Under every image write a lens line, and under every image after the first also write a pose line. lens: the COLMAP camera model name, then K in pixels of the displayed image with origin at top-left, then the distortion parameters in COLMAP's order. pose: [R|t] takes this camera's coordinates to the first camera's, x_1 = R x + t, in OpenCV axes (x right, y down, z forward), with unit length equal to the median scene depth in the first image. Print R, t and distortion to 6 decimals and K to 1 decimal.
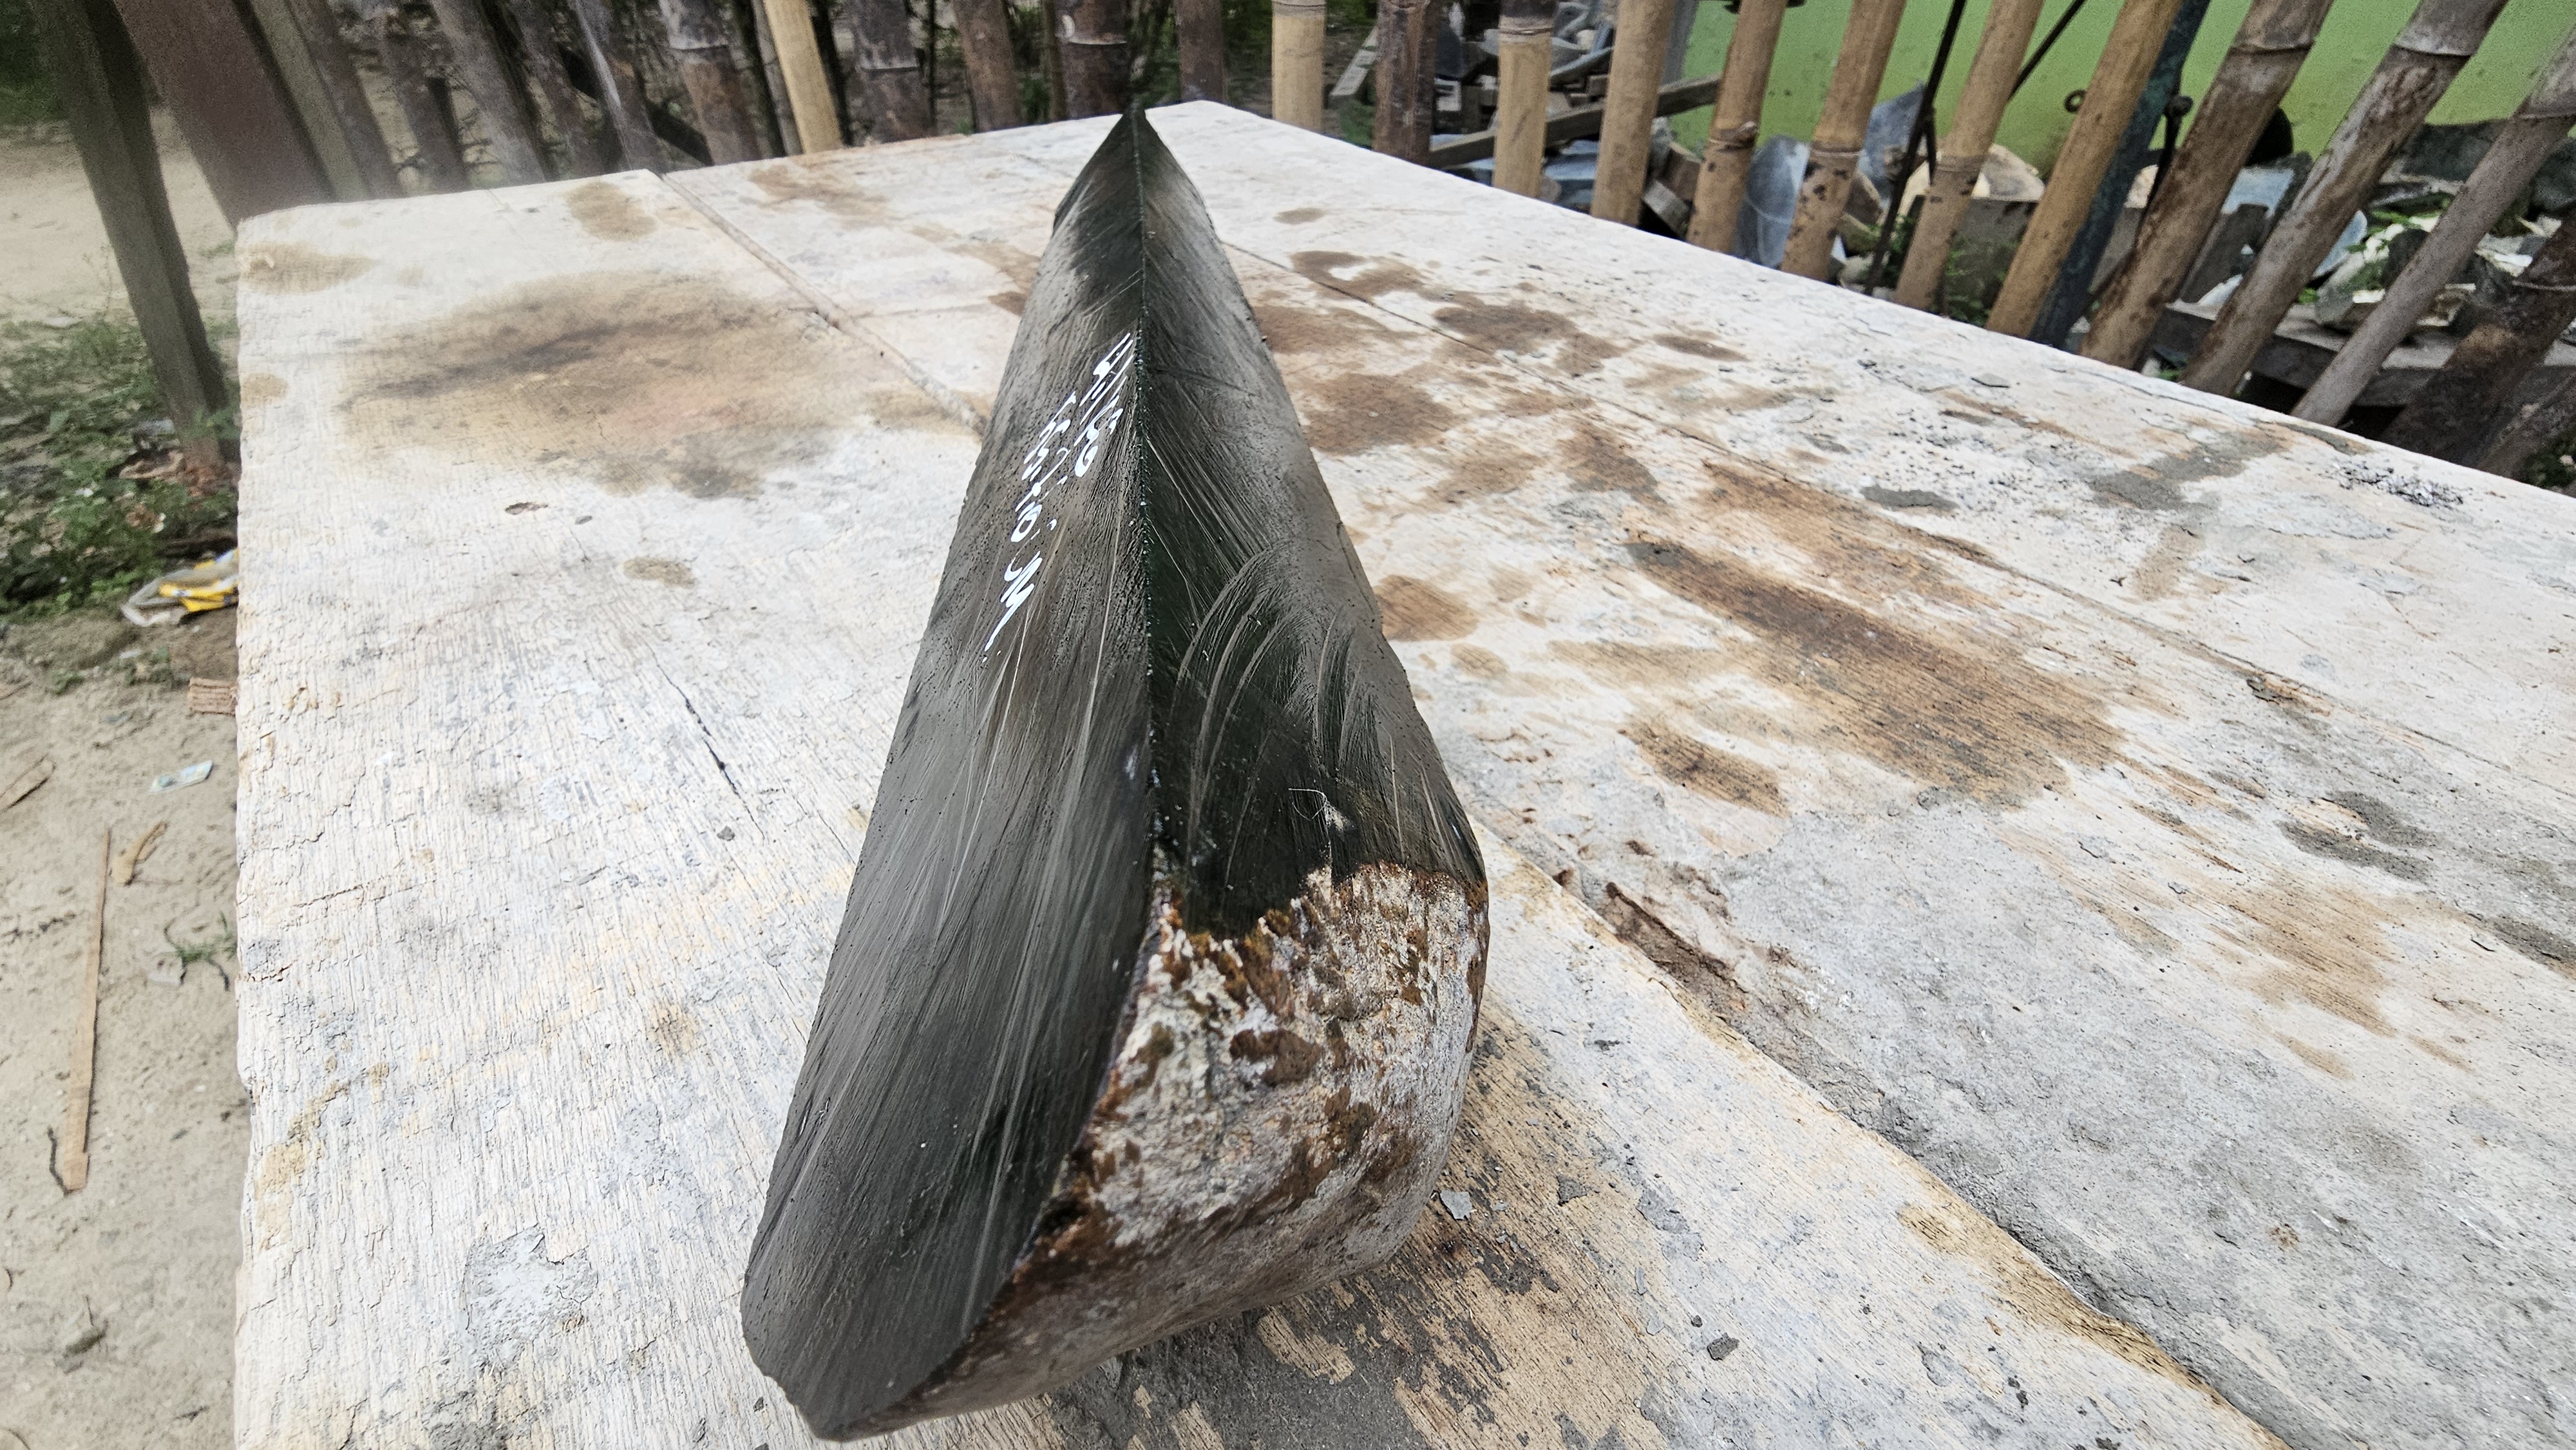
lens RADIAL K [[1067.4, 0, 1294.7], [0, 1067.4, 724.0], [0, 0, 1]] dist [-0.001702, 0.000475]
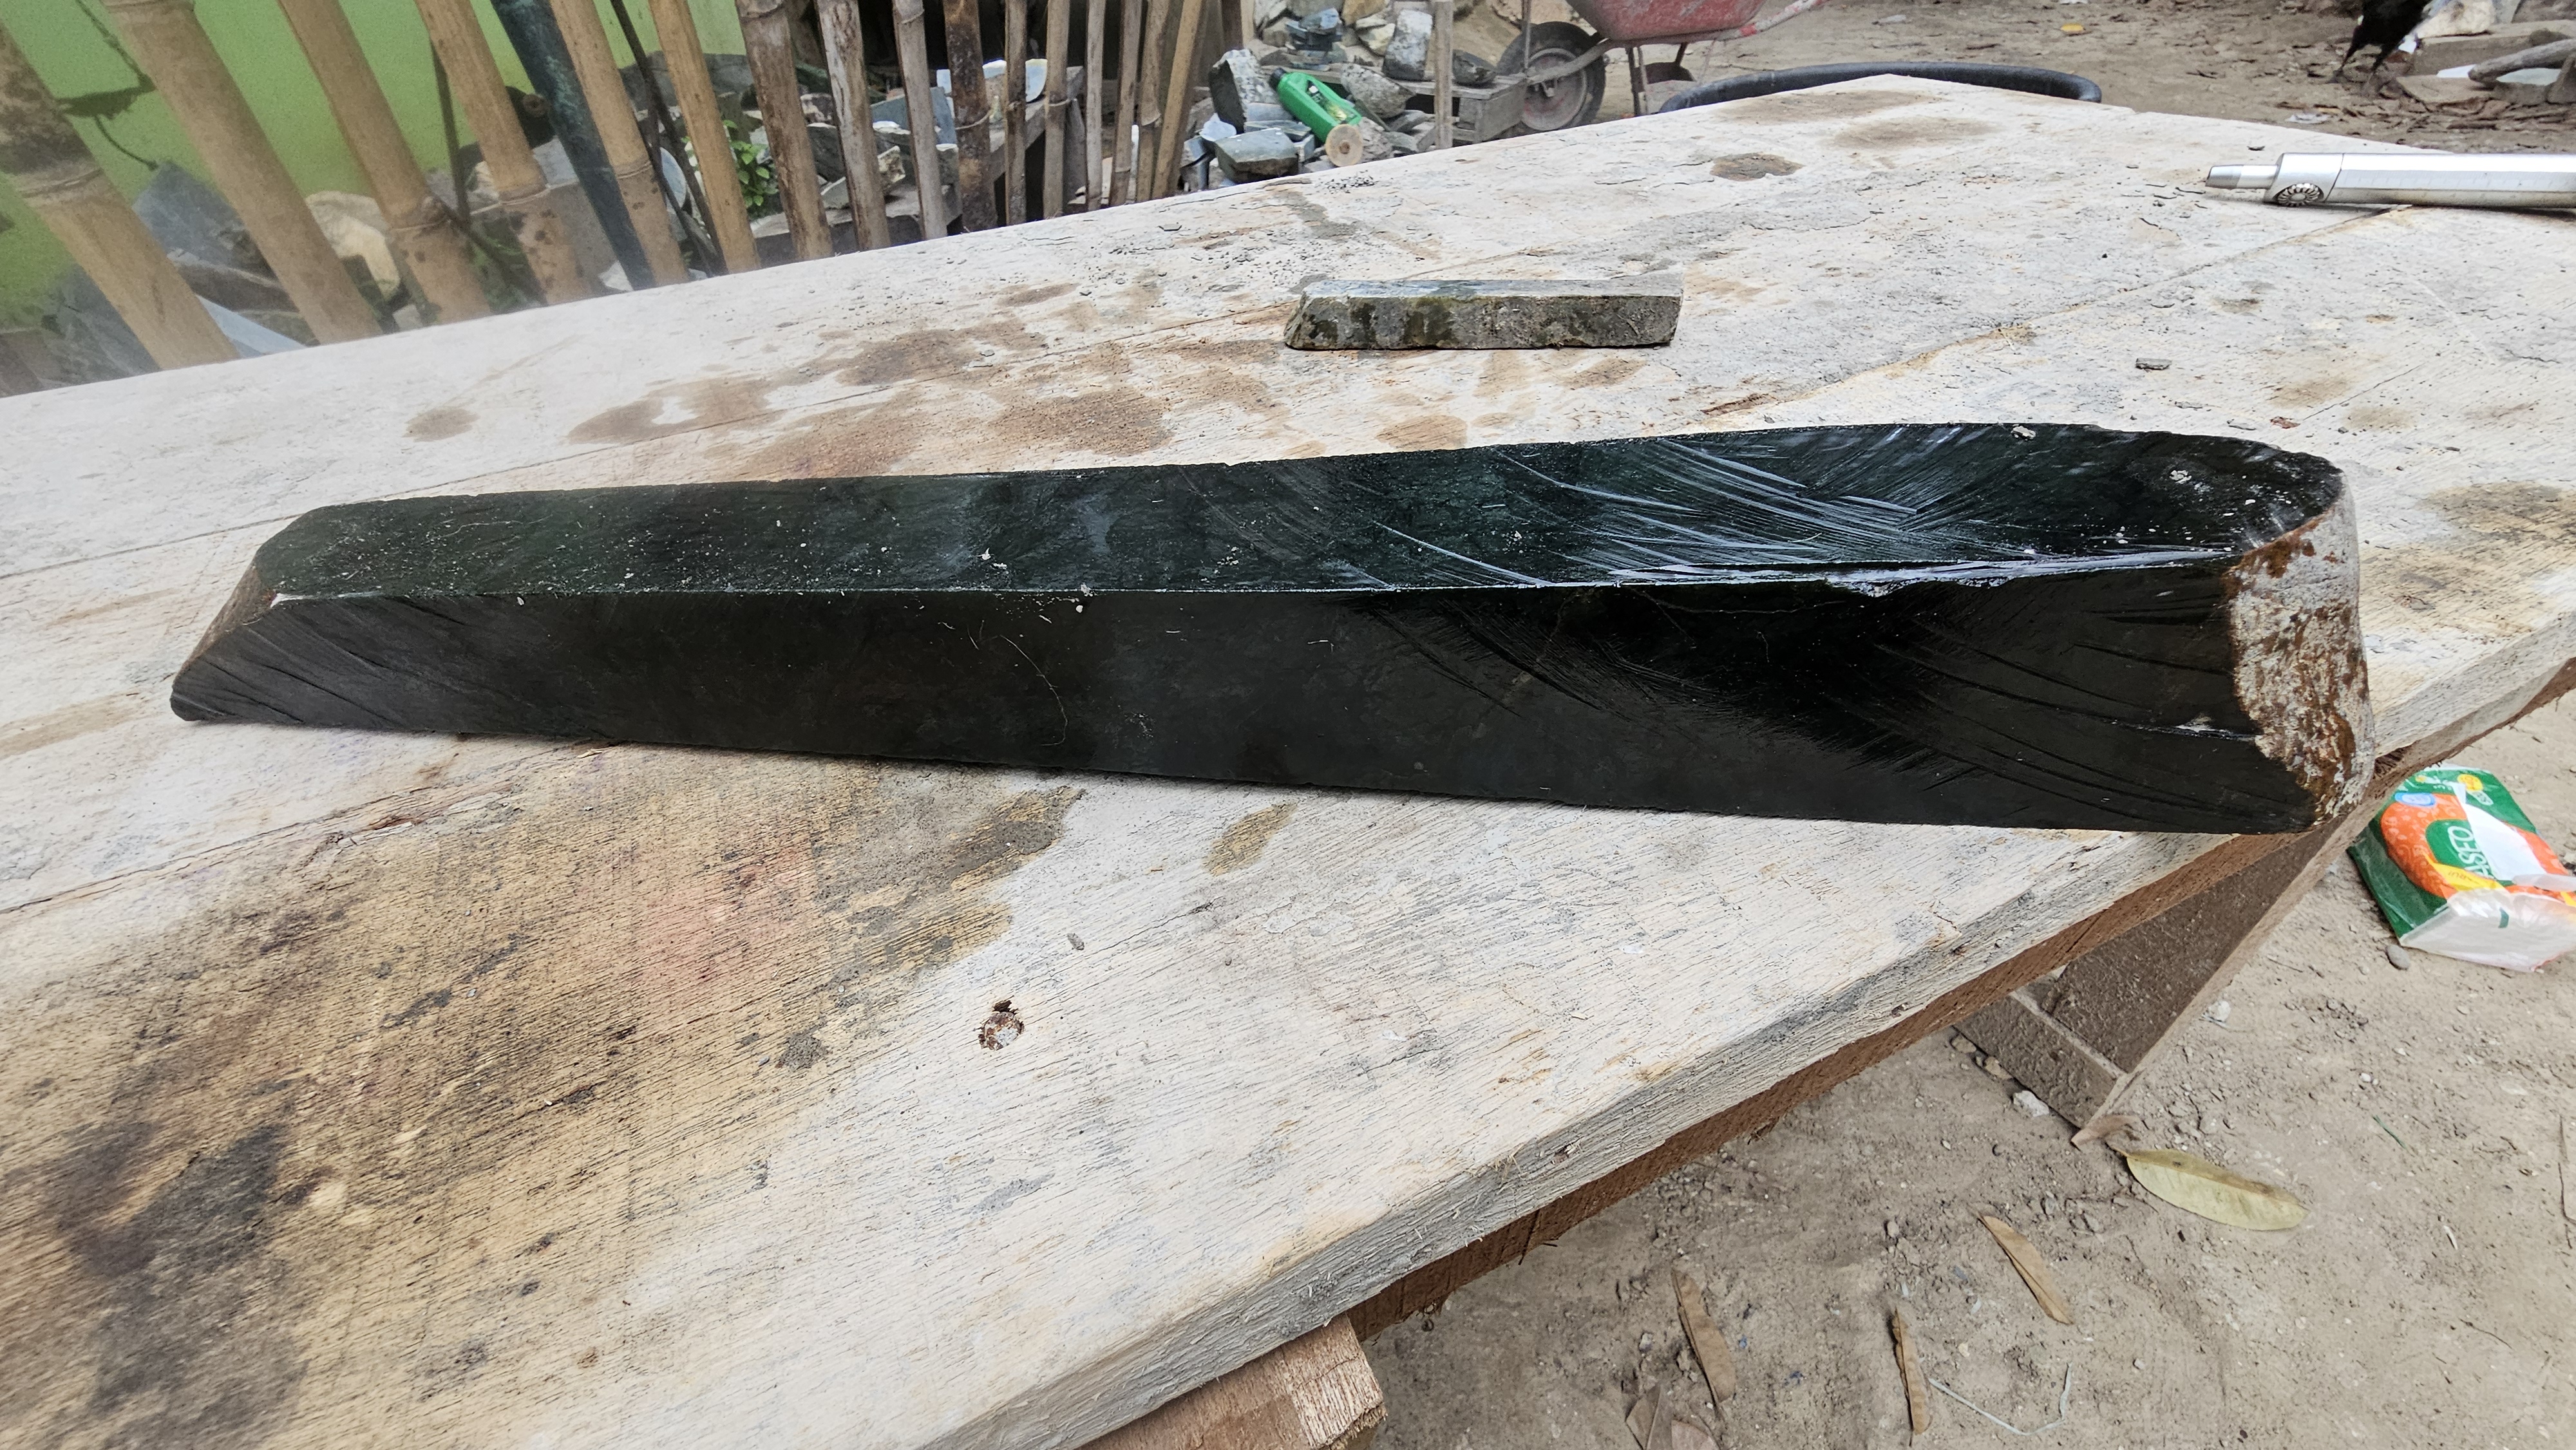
lens RADIAL K [[1067.2, 0, 1288.0], [0, 1067.2, 725.0], [0, 0, 1]] dist [-0.004549, 0.001164]
pose [[0.220442, -0.658912, 0.719194, -1.030147], [0.658721, 0.644359, 0.388443, -0.458165], [-0.719369, 0.388119, 0.576083, 0.432077]]
